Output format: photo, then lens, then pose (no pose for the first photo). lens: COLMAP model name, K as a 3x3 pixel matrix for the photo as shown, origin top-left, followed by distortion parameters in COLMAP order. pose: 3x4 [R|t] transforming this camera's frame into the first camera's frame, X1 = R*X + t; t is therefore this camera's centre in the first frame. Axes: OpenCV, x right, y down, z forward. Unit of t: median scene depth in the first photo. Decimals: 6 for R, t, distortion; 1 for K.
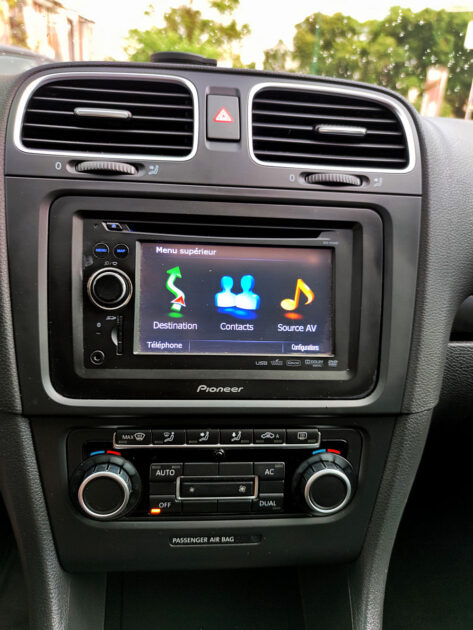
lens RADIAL K [[468.9, 0, 230.2], [0, 468.9, 316.6], [0, 0, 1]] dist [0.025601, -0.037455]
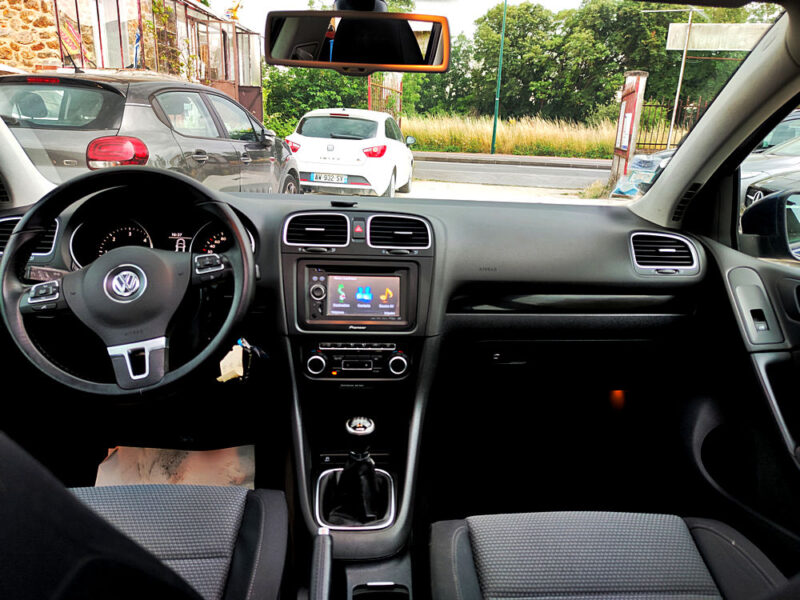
lens RADIAL K [[595.4, 0, 404.2], [0, 595.4, 301.6], [0, 0, 1]] dist [0.025601, -0.037455]
pose [[0.999878, -0.013495, -0.007894, 0.273794], [0.012607, 0.994556, -0.103436, 0.357346], [0.009247, 0.103323, 0.994605, -2.420818]]
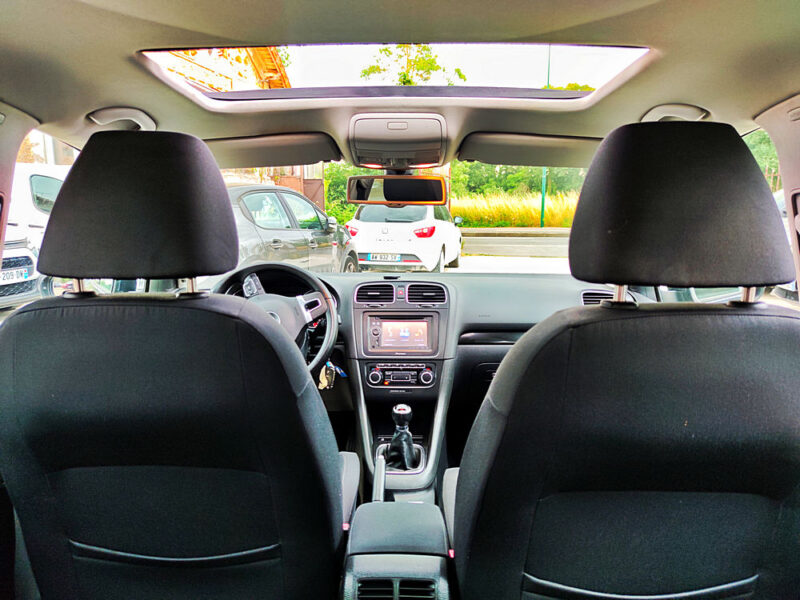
lens RADIAL K [[595.4, 0, 399.1], [0, 595.4, 299.5], [0, 0, 1]] dist [0.025601, -0.037455]
pose [[0.993191, -0.045525, -0.107236, 0.564885], [0.019540, 0.972542, -0.231906, 0.921396], [0.114849, 0.228232, 0.966809, -4.349399]]
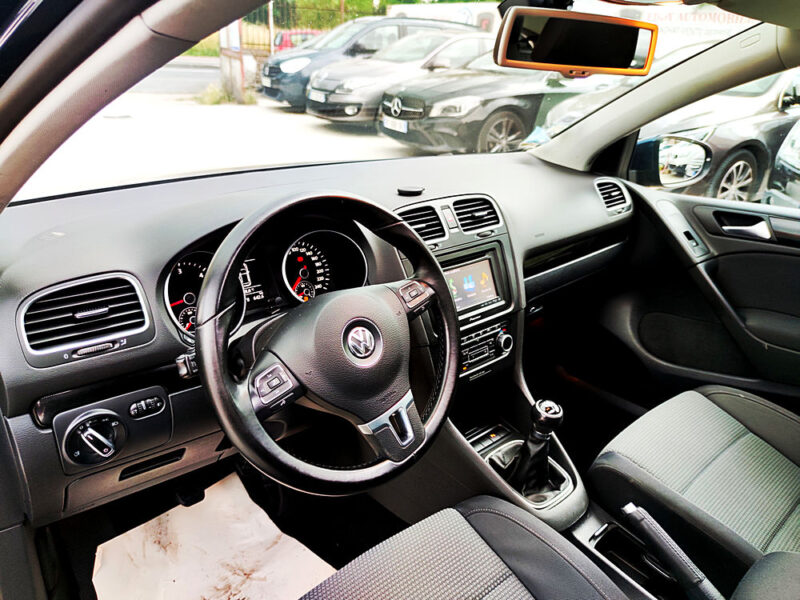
lens RADIAL K [[595.4, 0, 396.9], [0, 595.4, 319.5], [0, 0, 1]] dist [0.025601, -0.037455]
pose [[0.792076, -0.267813, 0.548536, -2.255727], [0.221156, 0.963470, 0.151051, -0.457329], [-0.568952, 0.001668, 0.822369, -1.581559]]
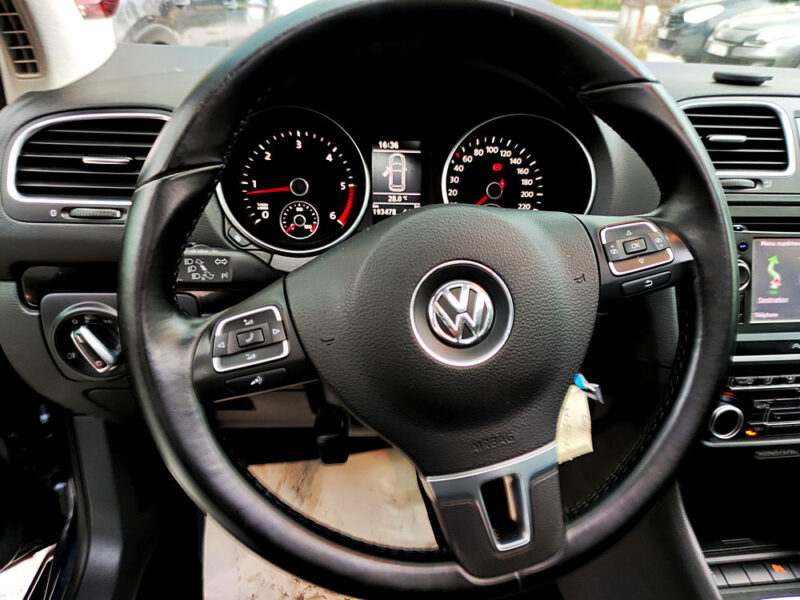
lens RADIAL K [[595.4, 0, 393.2], [0, 595.4, 316.7], [0, 0, 1]] dist [0.025601, -0.037455]
pose [[0.998595, -0.029899, 0.043756, -1.272462], [0.023740, 0.990555, 0.135049, -0.190188], [-0.047380, -0.133820, 0.989872, -0.648208]]
